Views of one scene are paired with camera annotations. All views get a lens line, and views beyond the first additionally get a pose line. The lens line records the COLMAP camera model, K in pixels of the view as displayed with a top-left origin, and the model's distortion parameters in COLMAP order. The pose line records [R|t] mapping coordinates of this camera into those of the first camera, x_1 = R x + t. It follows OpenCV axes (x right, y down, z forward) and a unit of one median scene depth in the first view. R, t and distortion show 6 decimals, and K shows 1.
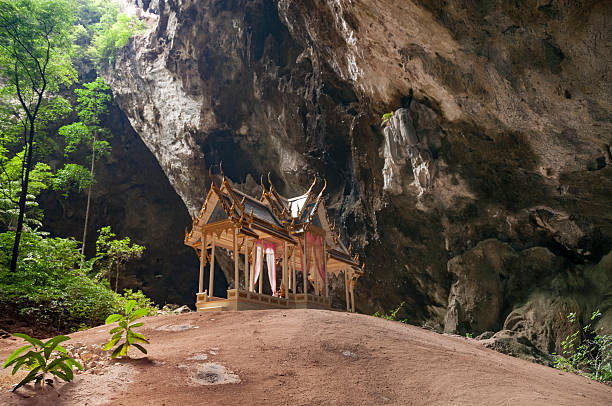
lens RADIAL K [[468.4, 0, 306.0], [0, 468.4, 203.0], [0, 0, 1]] dist [-0.117683, 0.002689]
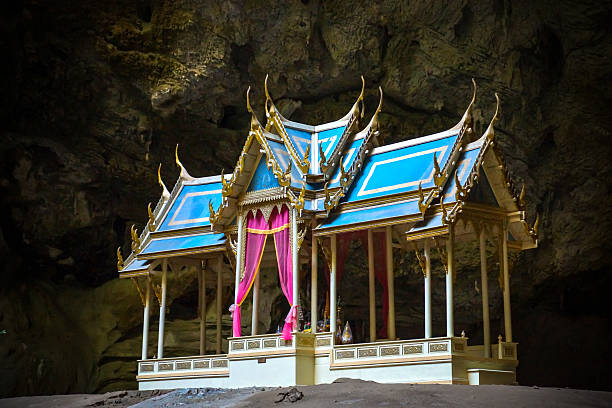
lens RADIAL K [[1657.5, 0, 306.0], [0, 1657.5, 204.0], [0, 0, 1]] dist [0.015452, 0.065472]
pose [[0.223368, 0.177778, 0.958385, -0.812276], [-0.336853, 0.936727, -0.095251, 0.113244], [-0.914679, -0.301559, 0.269119, 0.268625]]
